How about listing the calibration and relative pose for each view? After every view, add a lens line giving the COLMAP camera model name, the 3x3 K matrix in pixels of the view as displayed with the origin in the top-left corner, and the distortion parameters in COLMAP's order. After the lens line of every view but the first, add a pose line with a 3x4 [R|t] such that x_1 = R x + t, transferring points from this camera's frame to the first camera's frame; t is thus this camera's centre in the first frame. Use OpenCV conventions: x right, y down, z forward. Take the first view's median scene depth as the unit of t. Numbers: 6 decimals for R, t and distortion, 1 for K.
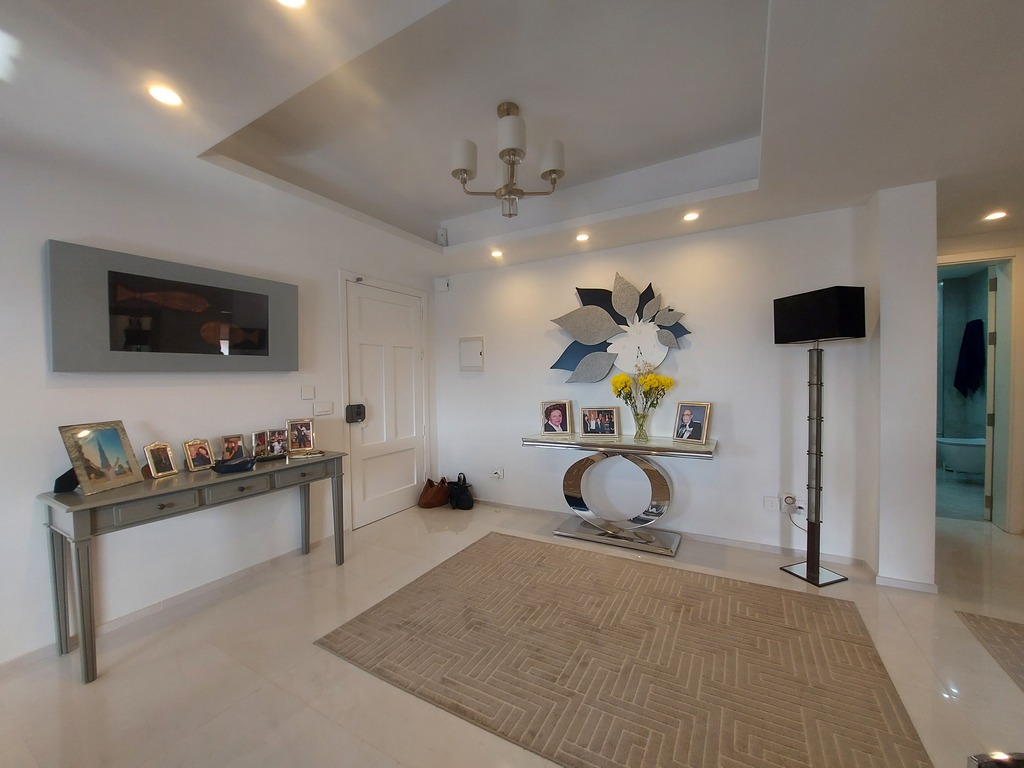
lens RADIAL K [[405.3, 0, 512.0], [0, 405.3, 384.0], [0, 0, 1]] dist [-0.020548, -0.000237]
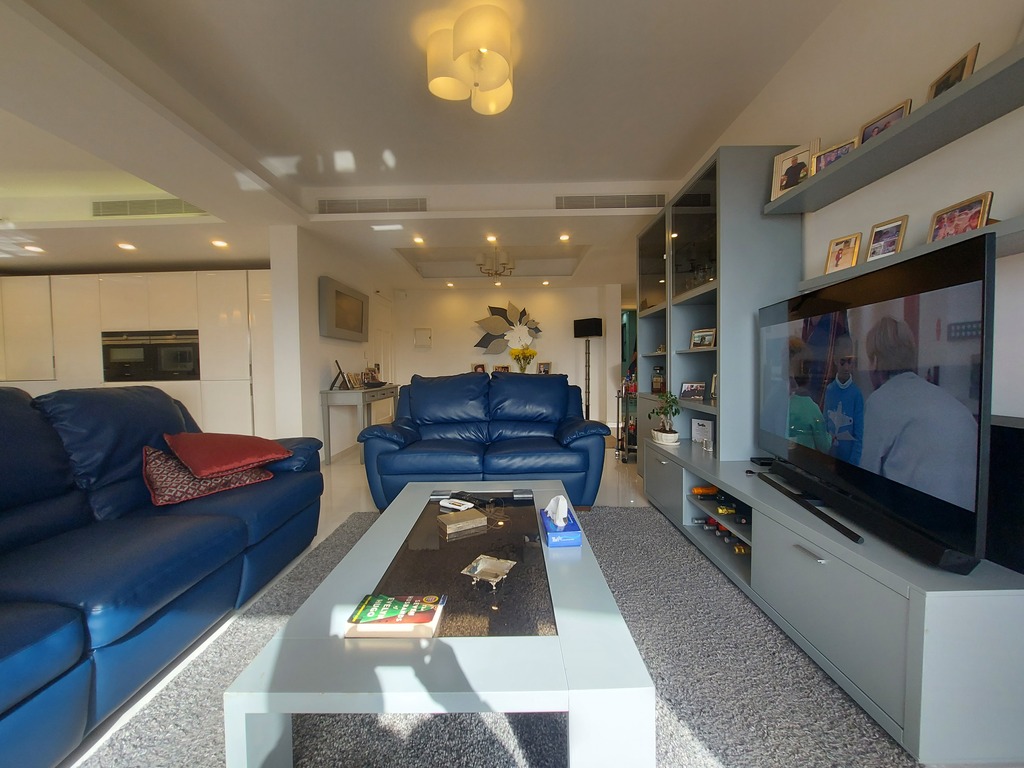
lens RADIAL K [[405.3, 0, 512.0], [0, 405.3, 384.0], [0, 0, 1]] dist [-0.020548, -0.000237]
pose [[0.868074, -0.016996, 0.496145, -0.731176], [0.011334, 0.999832, 0.014420, 0.116909], [-0.496306, -0.006895, 0.868120, -0.783965]]
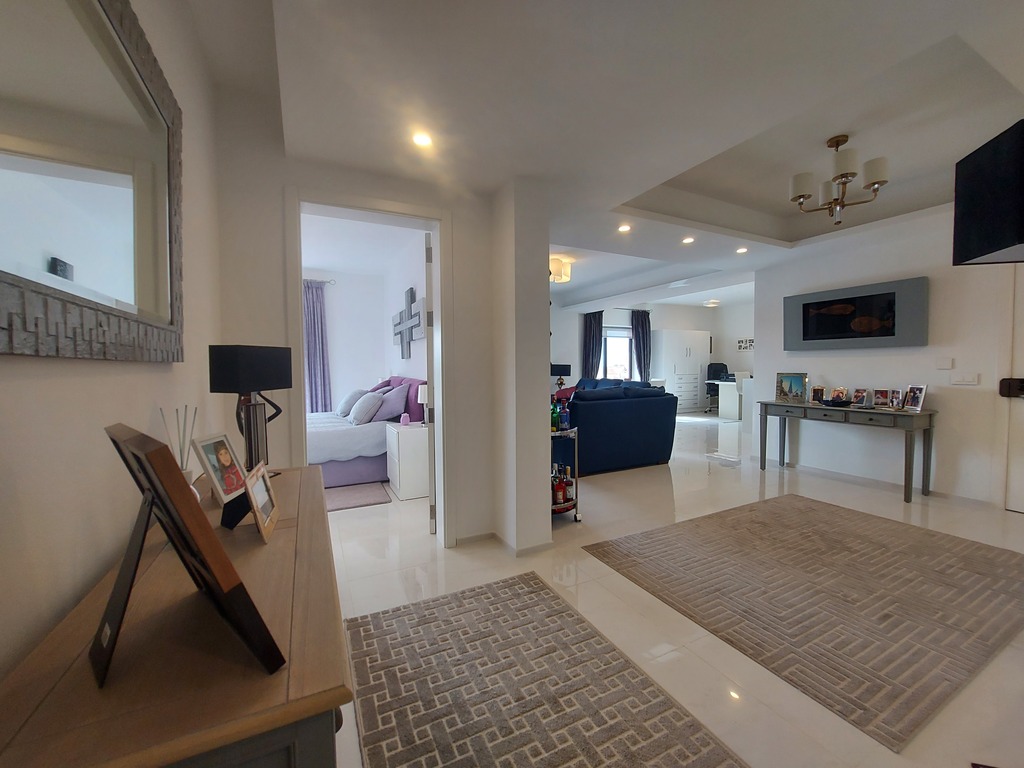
lens RADIAL K [[405.3, 0, 512.0], [0, 405.3, 384.0], [0, 0, 1]] dist [-0.020548, -0.000237]
pose [[-0.546419, 0.060383, -0.835332, 3.191731], [0.001308, 0.997458, 0.071247, -0.009451], [0.837511, 0.037838, -0.545109, 1.628940]]
